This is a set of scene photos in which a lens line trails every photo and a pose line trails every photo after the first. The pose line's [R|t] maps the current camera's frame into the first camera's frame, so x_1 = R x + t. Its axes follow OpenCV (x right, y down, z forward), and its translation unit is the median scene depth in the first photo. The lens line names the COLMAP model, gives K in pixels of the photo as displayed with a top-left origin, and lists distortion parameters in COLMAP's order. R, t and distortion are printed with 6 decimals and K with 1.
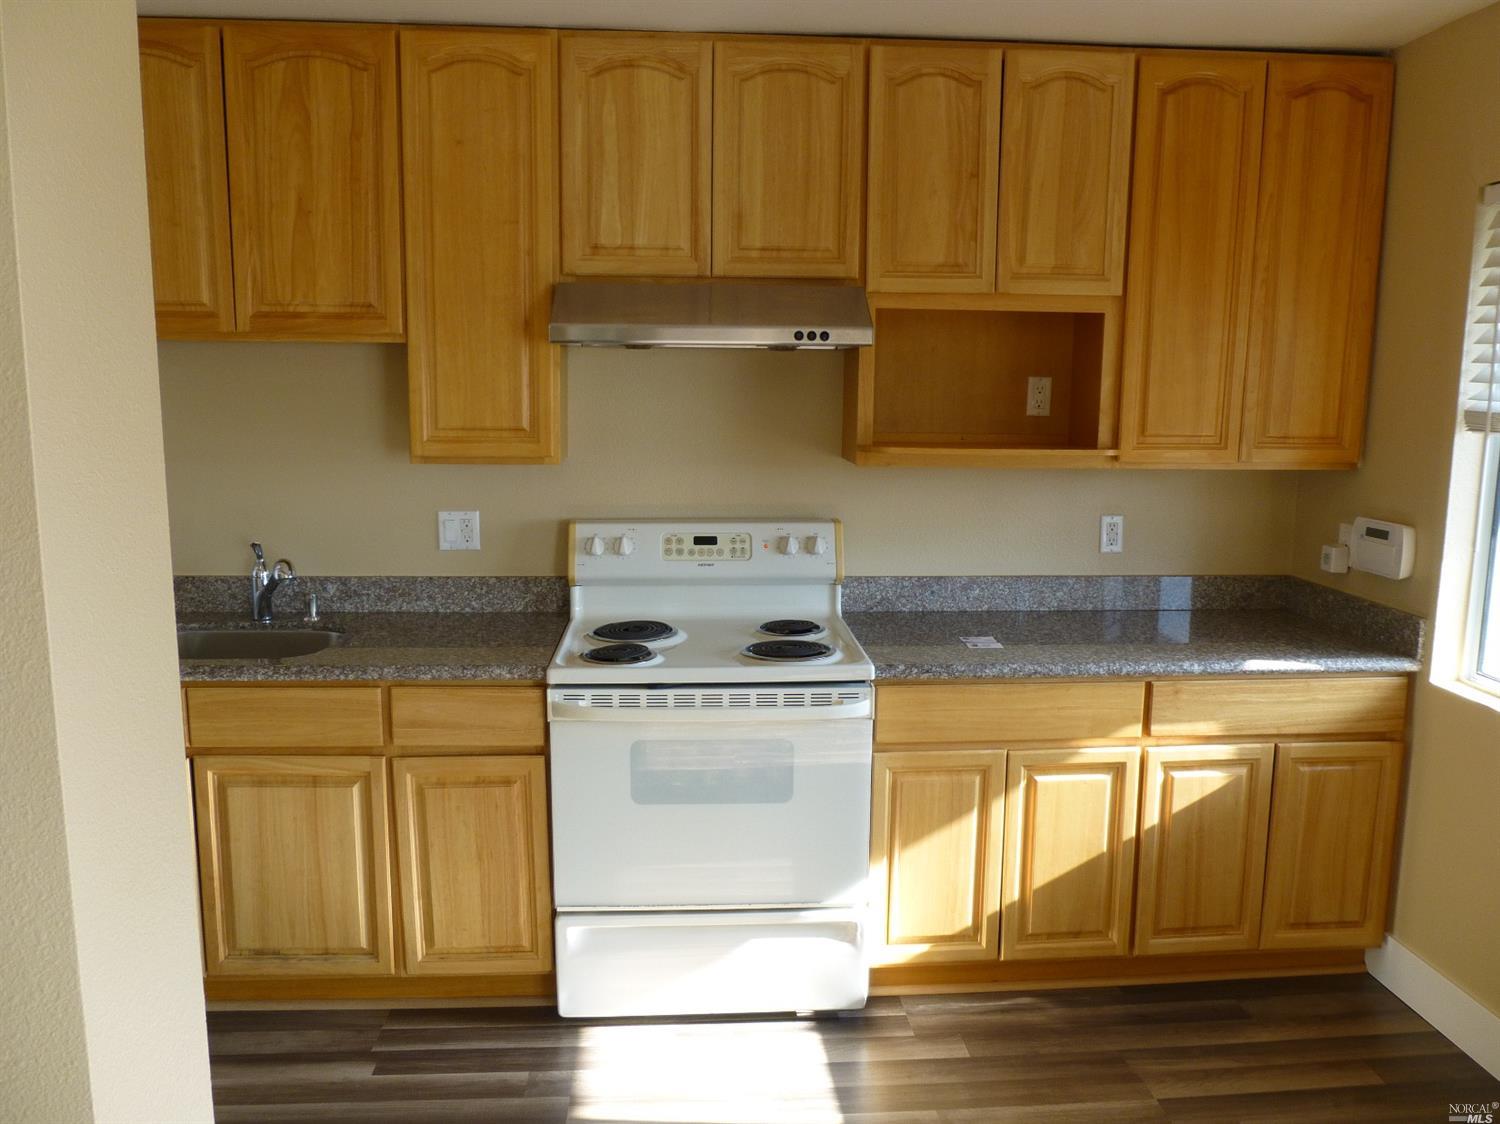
lens RADIAL K [[1117.3, 0, 752.5], [0, 1117.3, 559.8], [0, 0, 1]] dist [-0.038855, 0.000362]
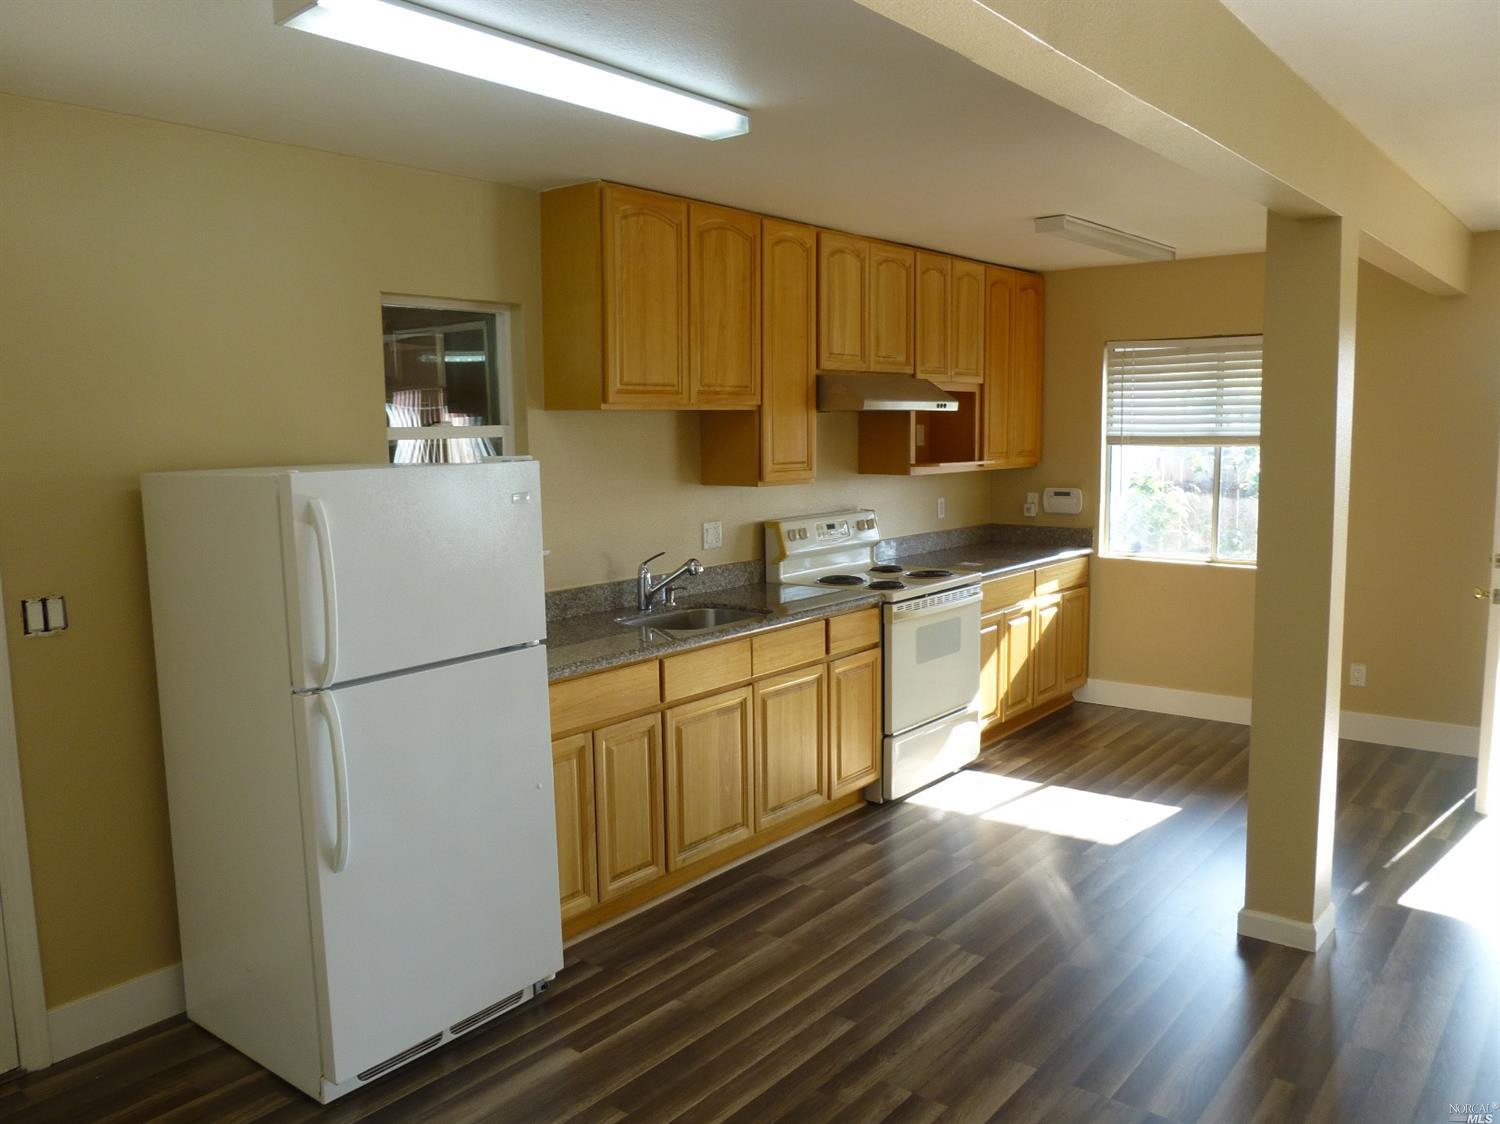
lens RADIAL K [[1131.9, 0, 750.0], [0, 1131.9, 562.0], [0, 0, 1]] dist [-0.101518, 0.083984]
pose [[0.688435, -0.106162, 0.717486, -1.497011], [0.132447, 0.990997, 0.019548, -0.016138], [-0.713102, 0.081571, 0.696298, -0.083946]]
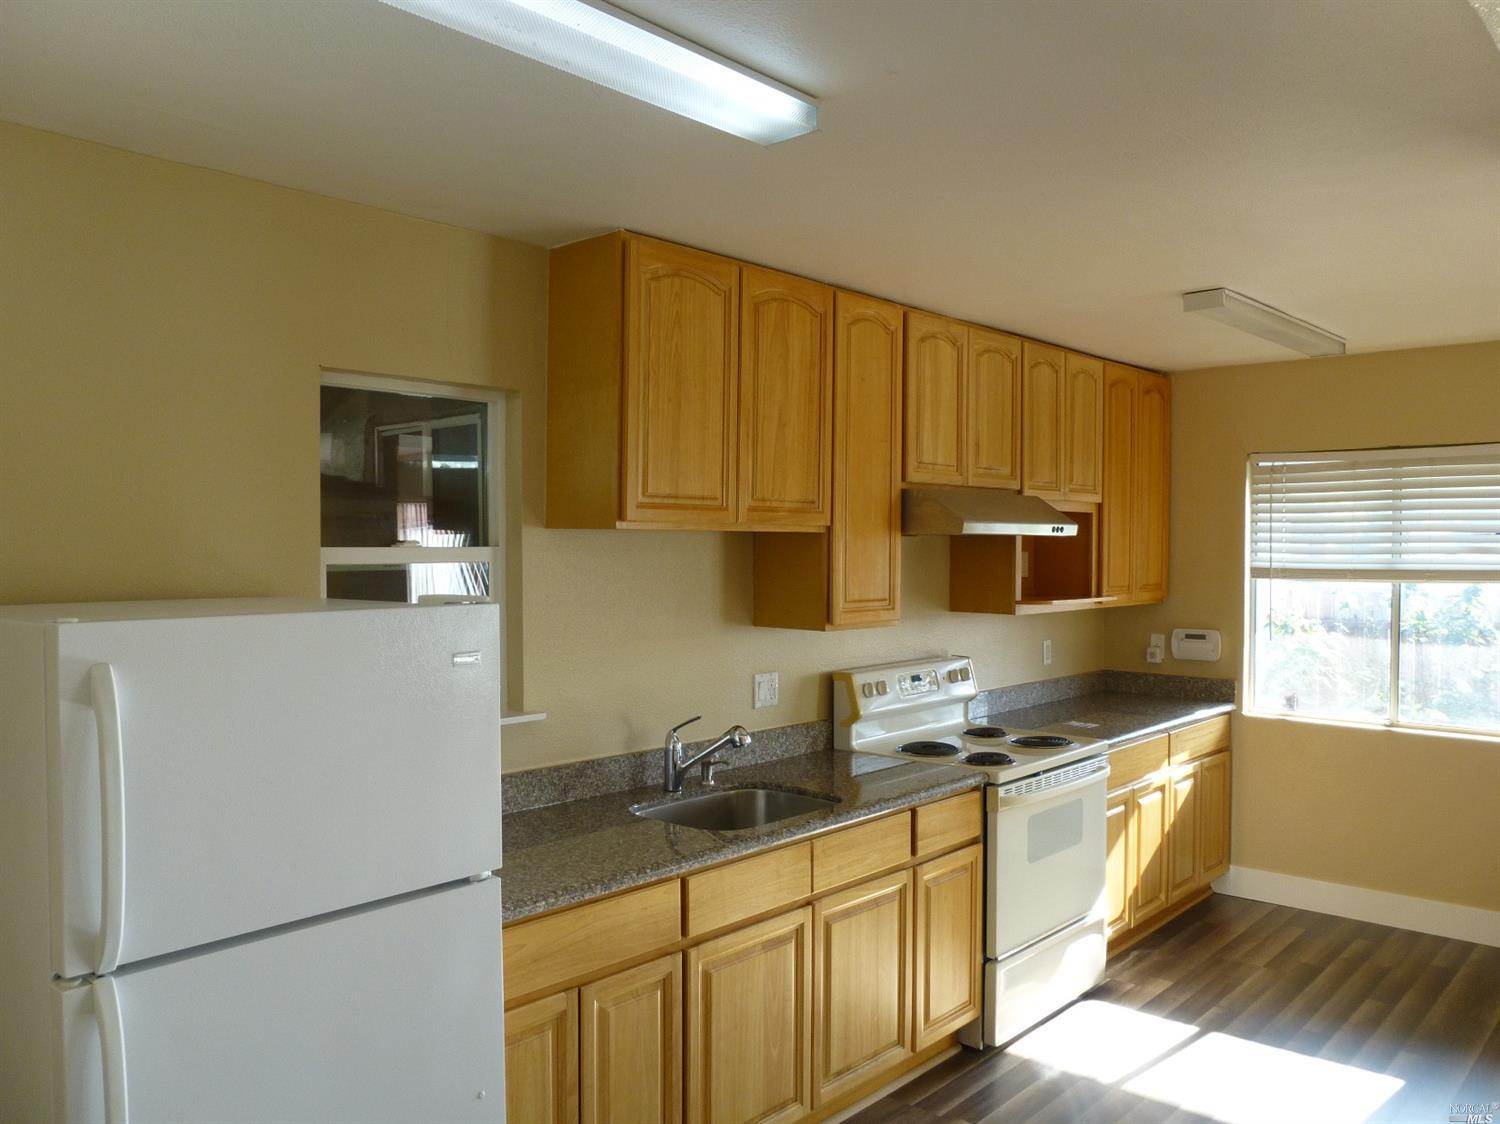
lens RADIAL K [[1136.0, 0, 754.6], [0, 1136.0, 564.1], [0, 0, 1]] dist [-0.077683, 0.086805]
pose [[0.730412, -0.020617, 0.682696, -1.231318], [0.111142, 0.989810, -0.089018, -0.059502], [-0.673903, 0.140896, 0.725260, 0.155649]]
